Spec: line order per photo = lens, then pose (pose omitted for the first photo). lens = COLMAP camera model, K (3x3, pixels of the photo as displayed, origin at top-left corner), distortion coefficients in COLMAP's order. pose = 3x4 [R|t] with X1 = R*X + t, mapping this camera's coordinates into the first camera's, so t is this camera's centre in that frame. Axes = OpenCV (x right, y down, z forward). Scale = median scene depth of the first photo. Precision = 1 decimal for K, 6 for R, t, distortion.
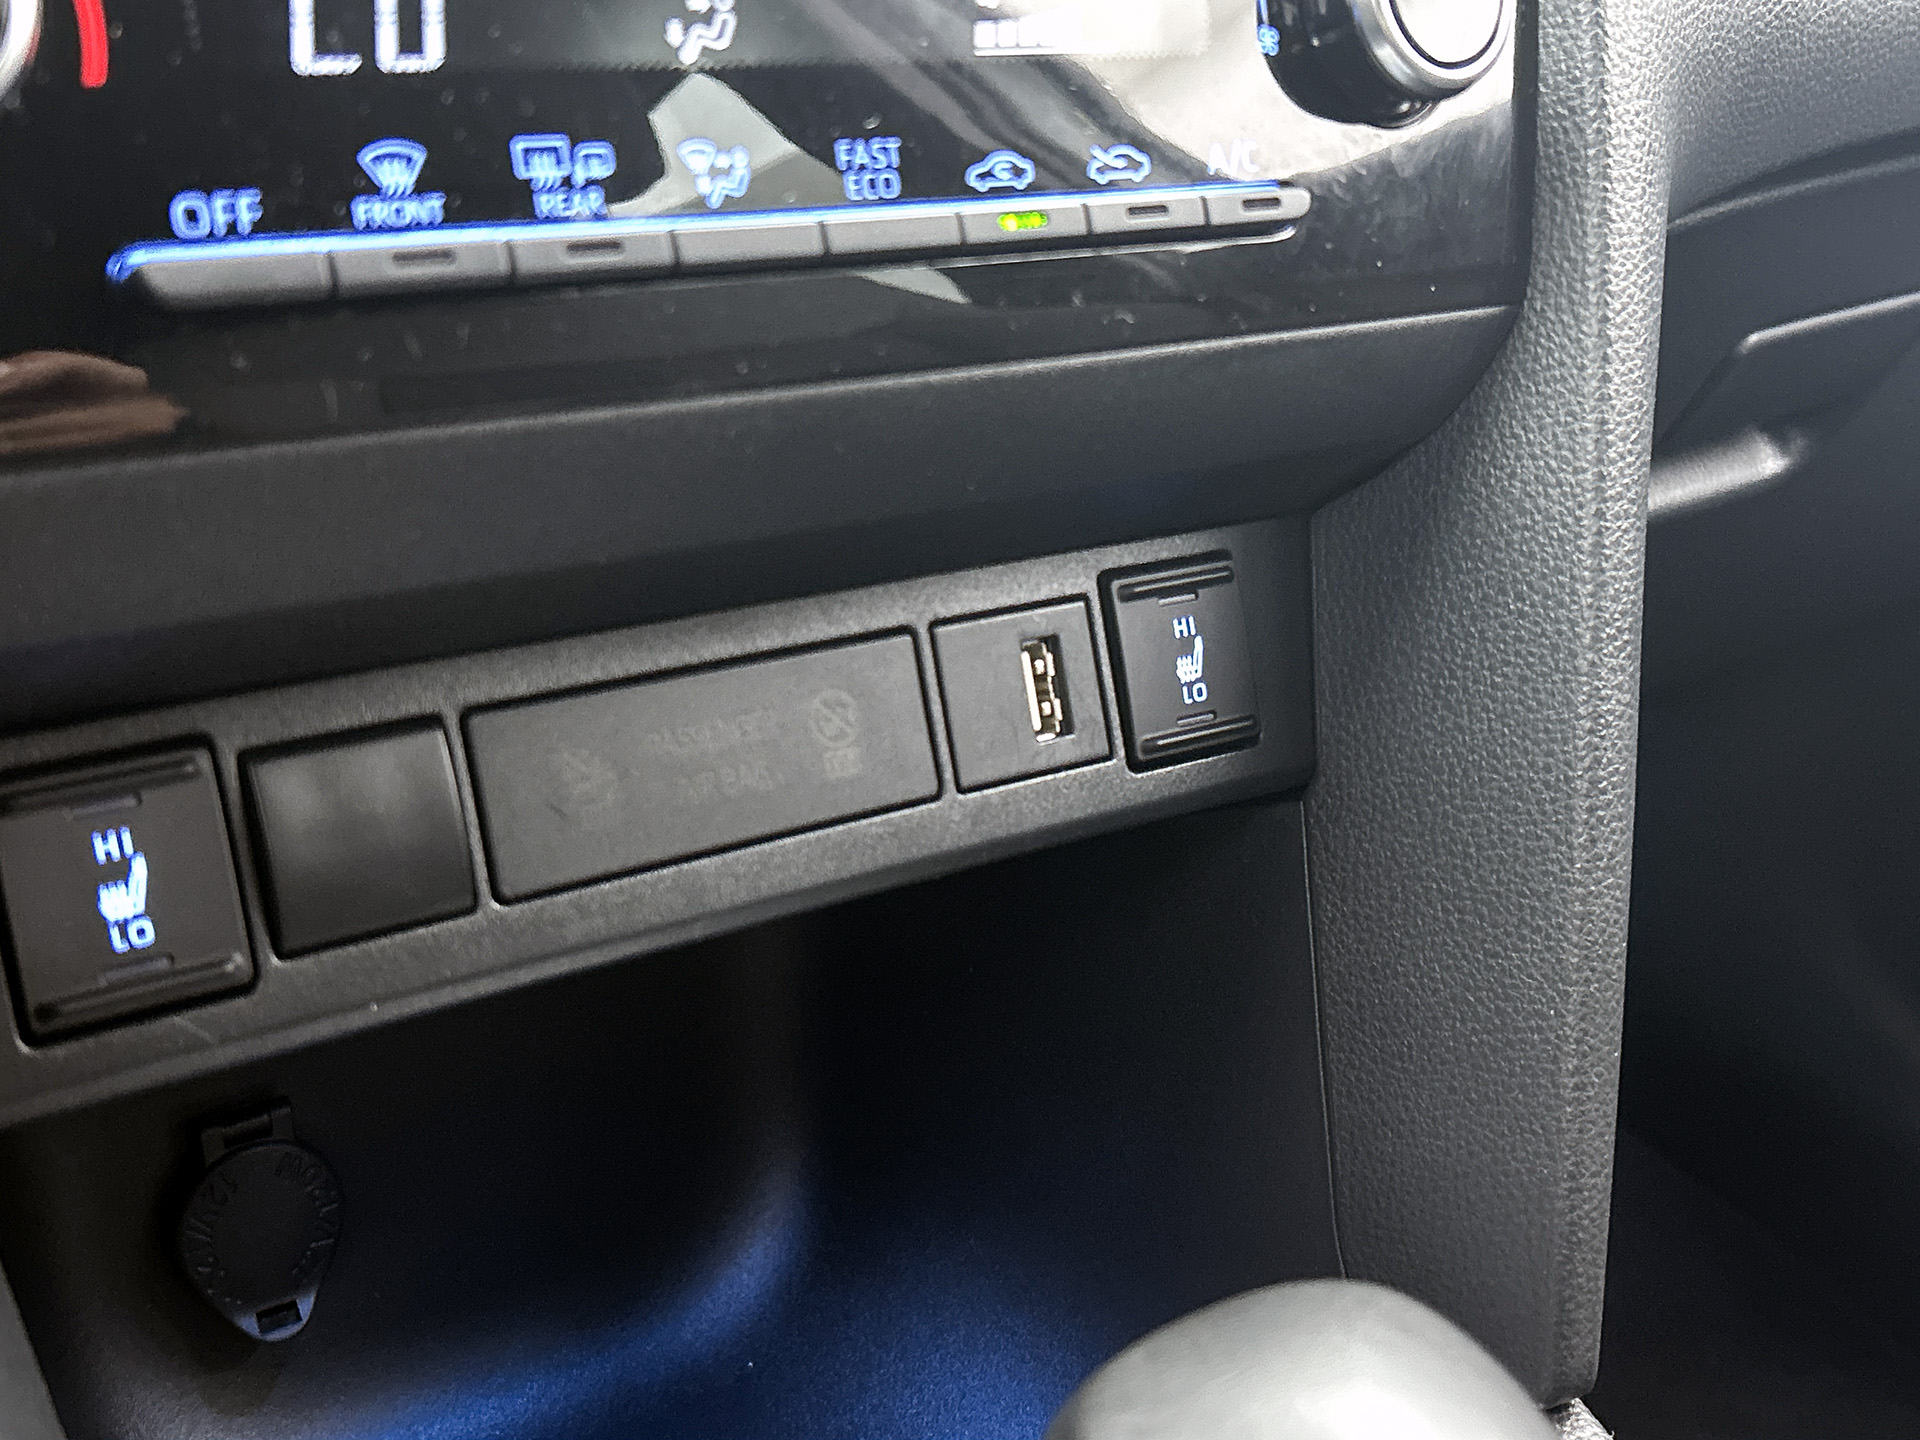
lens RADIAL K [[2192.7, 0, 966.0], [0, 2192.7, 718.9], [0, 0, 1]] dist [0.207396, -0.688592]
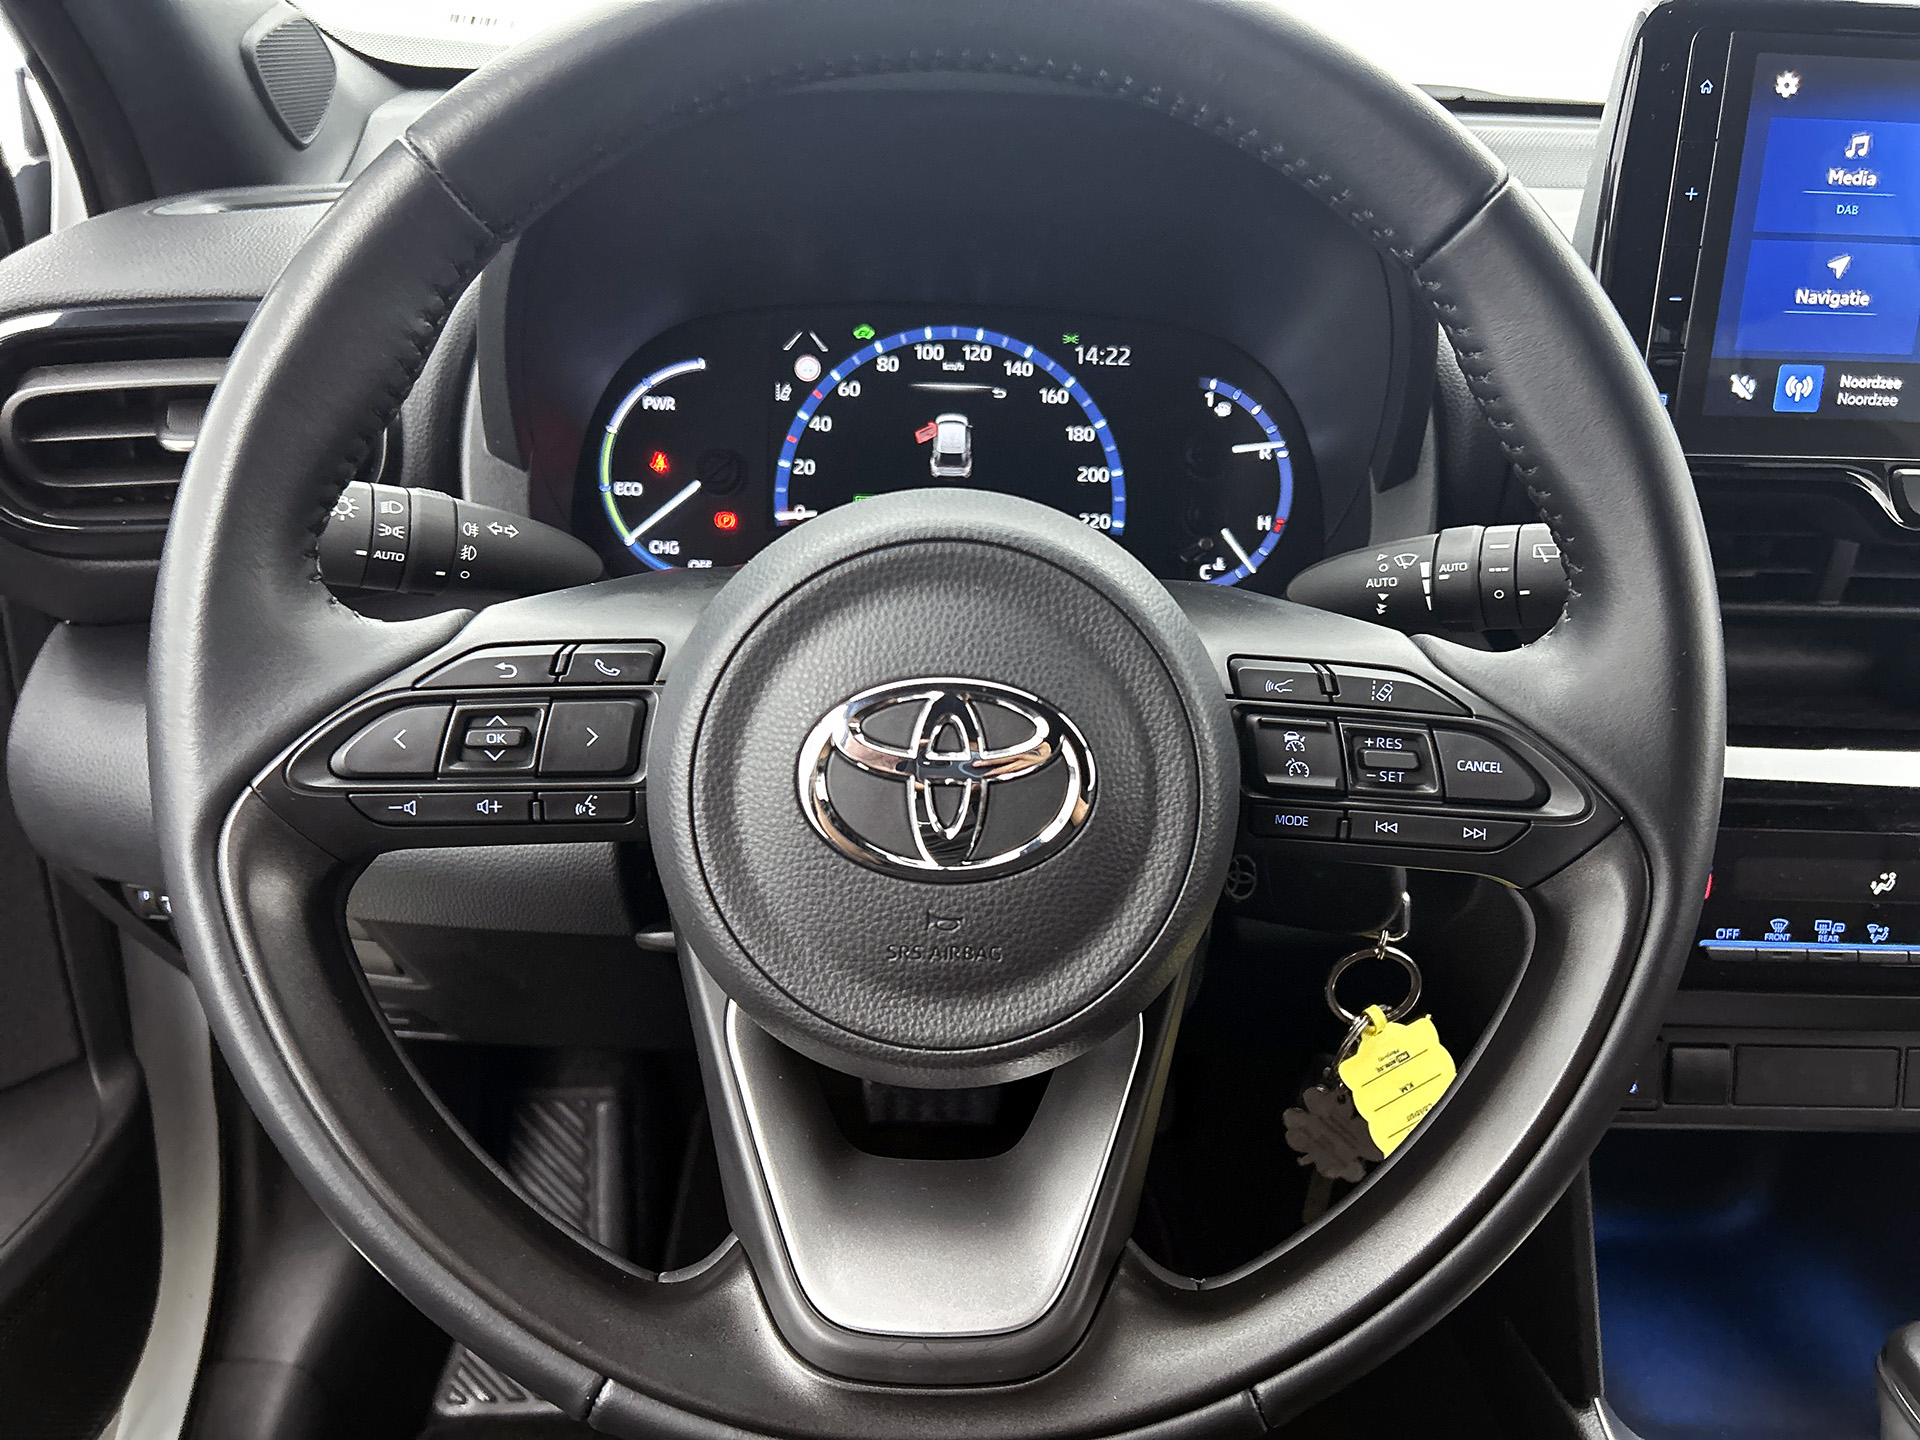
lens RADIAL K [[1498.7, 0, 960.0], [0, 1498.7, 720.0], [0, 0, 1]] dist [0.085486, -0.116966]
pose [[0.834711, 0.223350, -0.503361, -0.142741], [-0.207027, 0.974279, 0.088996, -0.370351], [0.510292, 0.029924, 0.859481, -1.288866]]
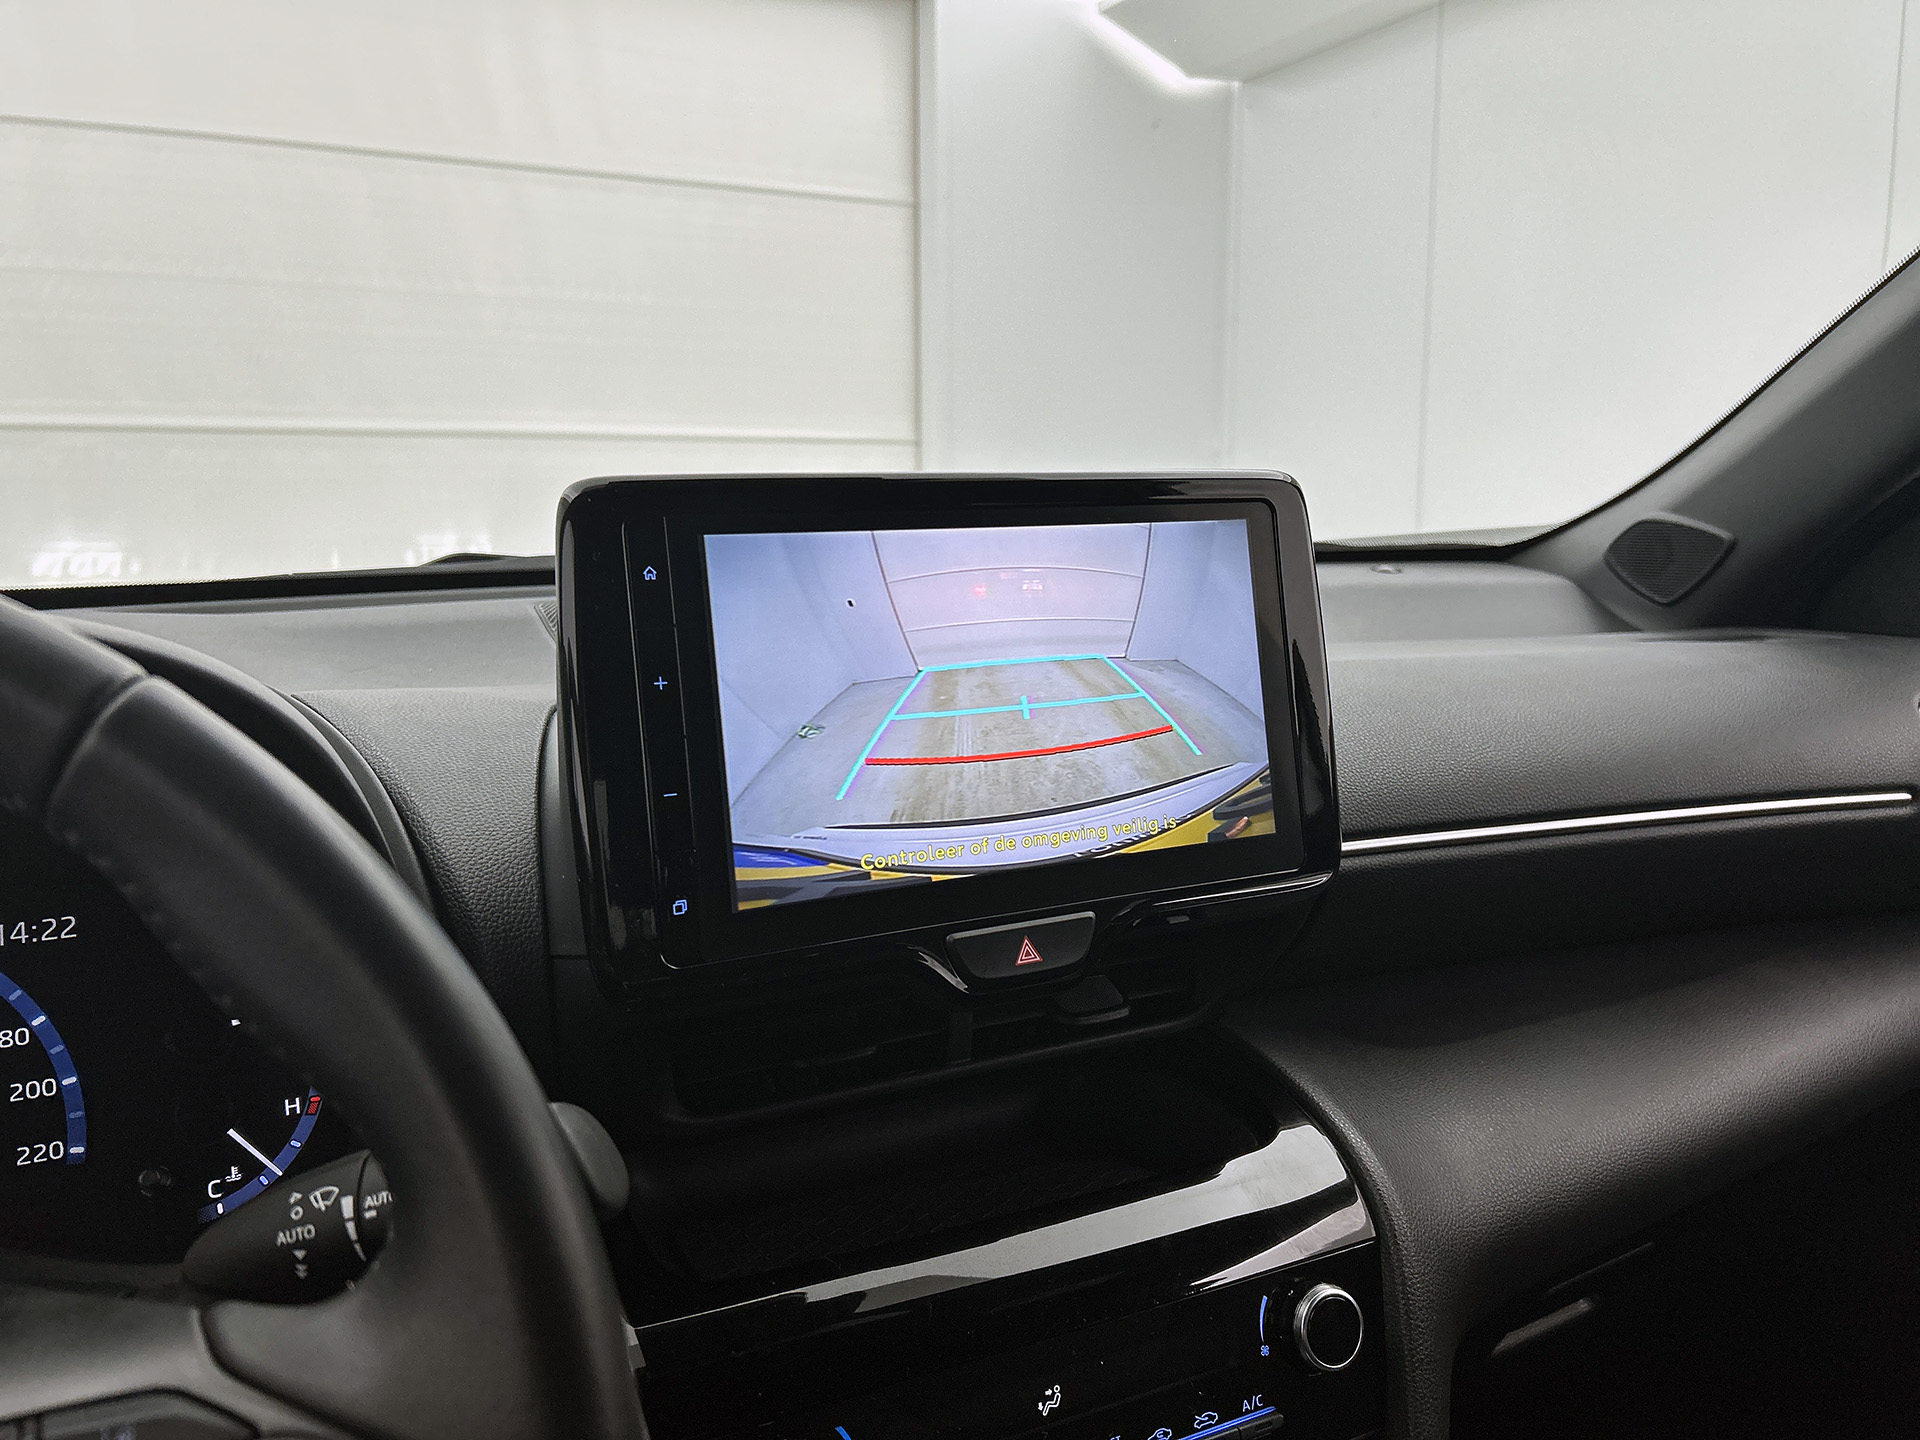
lens RADIAL K [[1459.2, 0, 984.7], [0, 1459.2, 707.8], [0, 0, 1]] dist [0.070150, -0.095189]
pose [[0.988894, -0.031654, -0.145214, 0.079926], [-0.003707, 0.971500, -0.237010, -0.577882], [0.148578, 0.234916, 0.960593, -0.817113]]
